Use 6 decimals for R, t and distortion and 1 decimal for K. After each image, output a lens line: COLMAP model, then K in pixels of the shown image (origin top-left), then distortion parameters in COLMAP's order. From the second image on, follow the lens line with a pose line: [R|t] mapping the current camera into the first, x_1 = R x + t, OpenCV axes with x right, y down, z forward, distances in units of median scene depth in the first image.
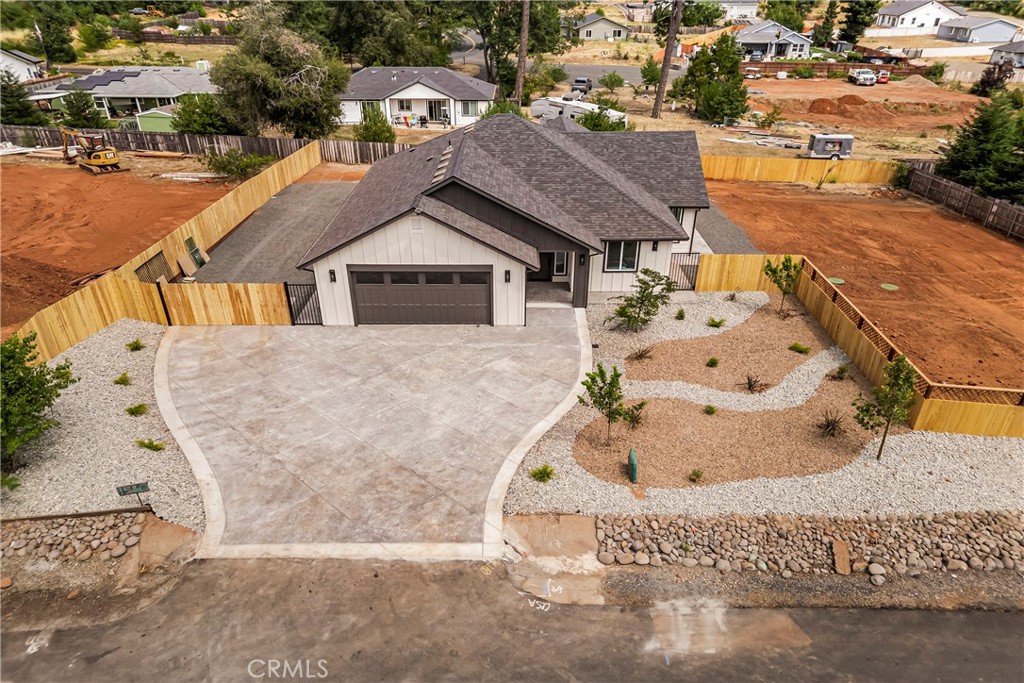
lens RADIAL K [[710.3, 0, 524.1], [0, 710.3, 374.1], [0, 0, 1]] dist [0.052923, -0.039148]
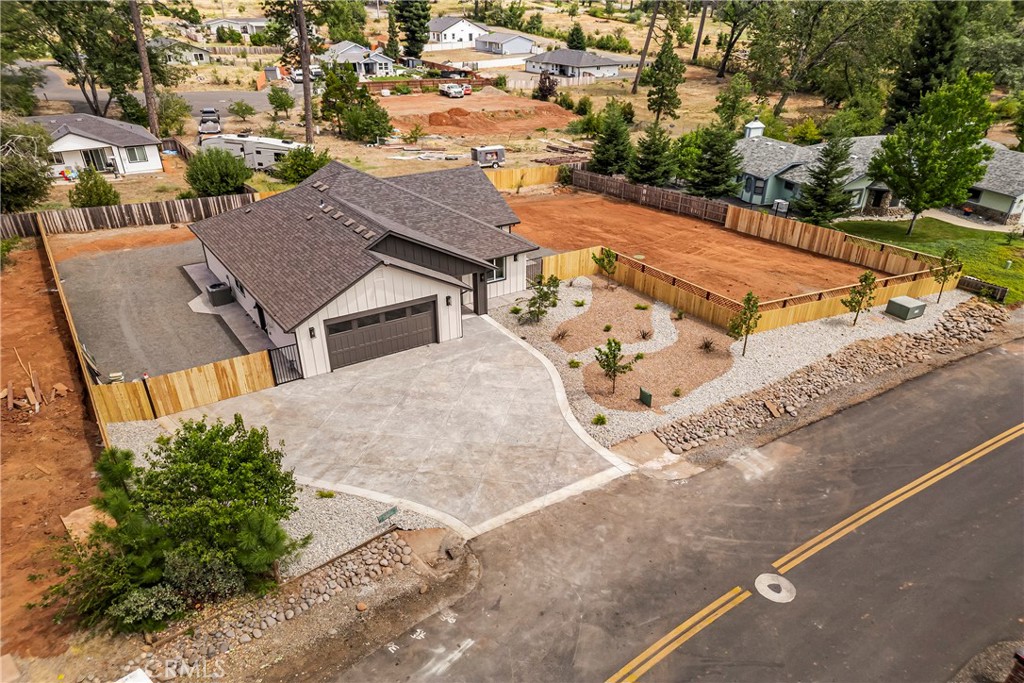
lens RADIAL K [[684.1, 0, 512.7], [0, 684.1, 372.5], [0, 0, 1]] dist [0.070532, -0.072651]
pose [[0.845858, -0.259416, 0.466077, -0.306254], [0.259616, 0.963514, 0.065124, -0.037739], [-0.465966, 0.065916, 0.882344, -0.070893]]
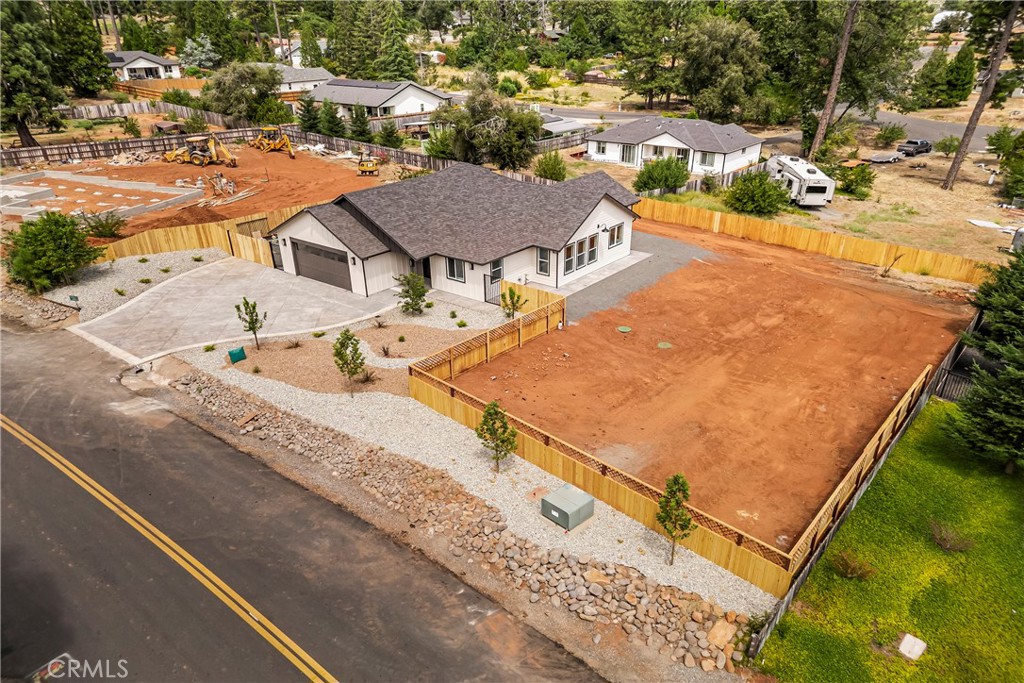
lens RADIAL K [[684.1, 0, 512.7], [0, 684.1, 372.5], [0, 0, 1]] dist [0.070532, -0.072651]
pose [[0.799604, 0.269419, -0.536700, 0.664717], [-0.287064, 0.956474, 0.052459, -0.048060], [0.527473, 0.112121, 0.842141, -0.042508]]
